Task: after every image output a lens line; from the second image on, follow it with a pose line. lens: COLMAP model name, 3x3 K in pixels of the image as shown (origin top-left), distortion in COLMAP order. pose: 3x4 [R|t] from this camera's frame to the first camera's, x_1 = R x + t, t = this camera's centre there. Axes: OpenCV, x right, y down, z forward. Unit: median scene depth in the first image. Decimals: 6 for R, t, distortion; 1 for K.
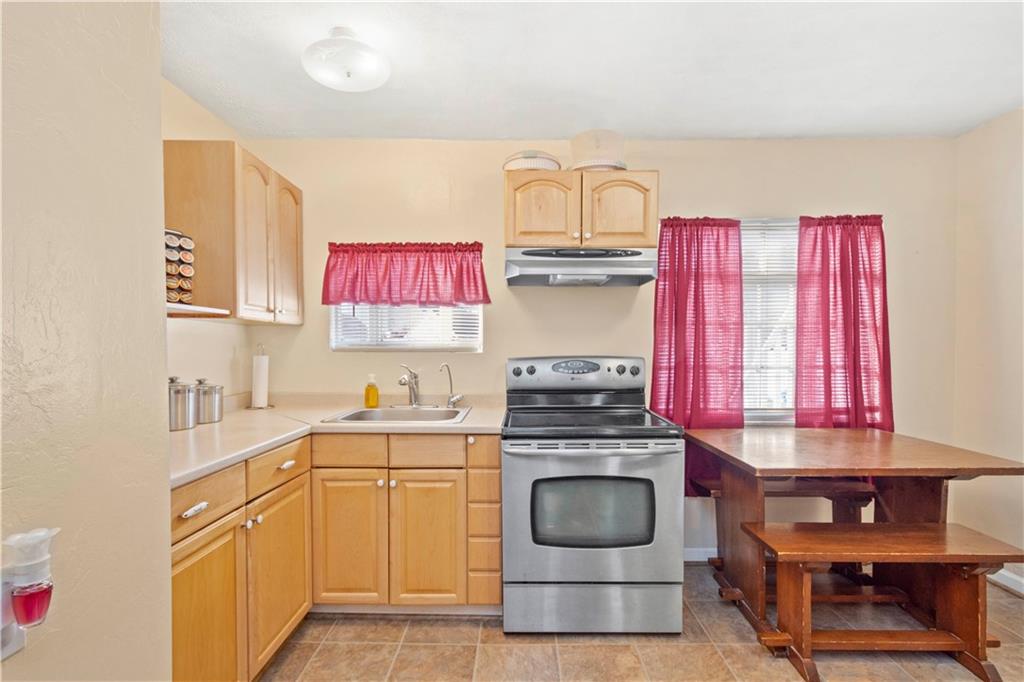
lens RADIAL K [[429.2, 0, 513.8], [0, 429.2, 365.8], [0, 0, 1]] dist [0.007780, -0.000132]
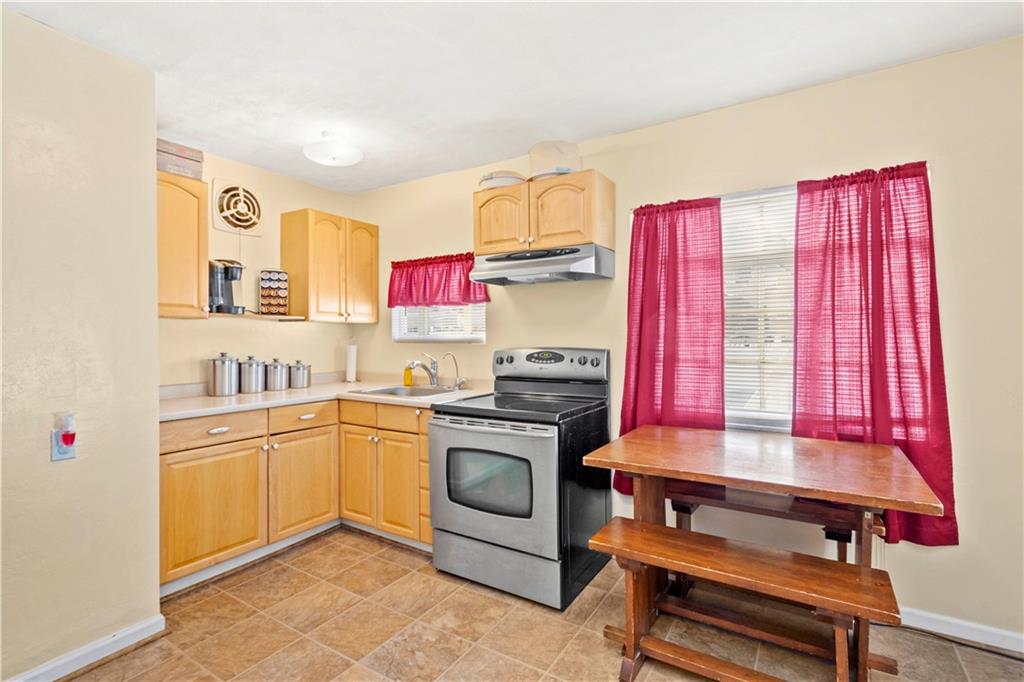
lens RADIAL K [[447.2, 0, 516.4], [0, 447.2, 348.1], [0, 0, 1]] dist [0.010427, -0.000072]
pose [[0.866246, 0.009801, -0.499522, 0.645711], [-0.016666, 0.999818, -0.009284, -0.009278], [0.499340, 0.016367, 0.866251, -0.016853]]
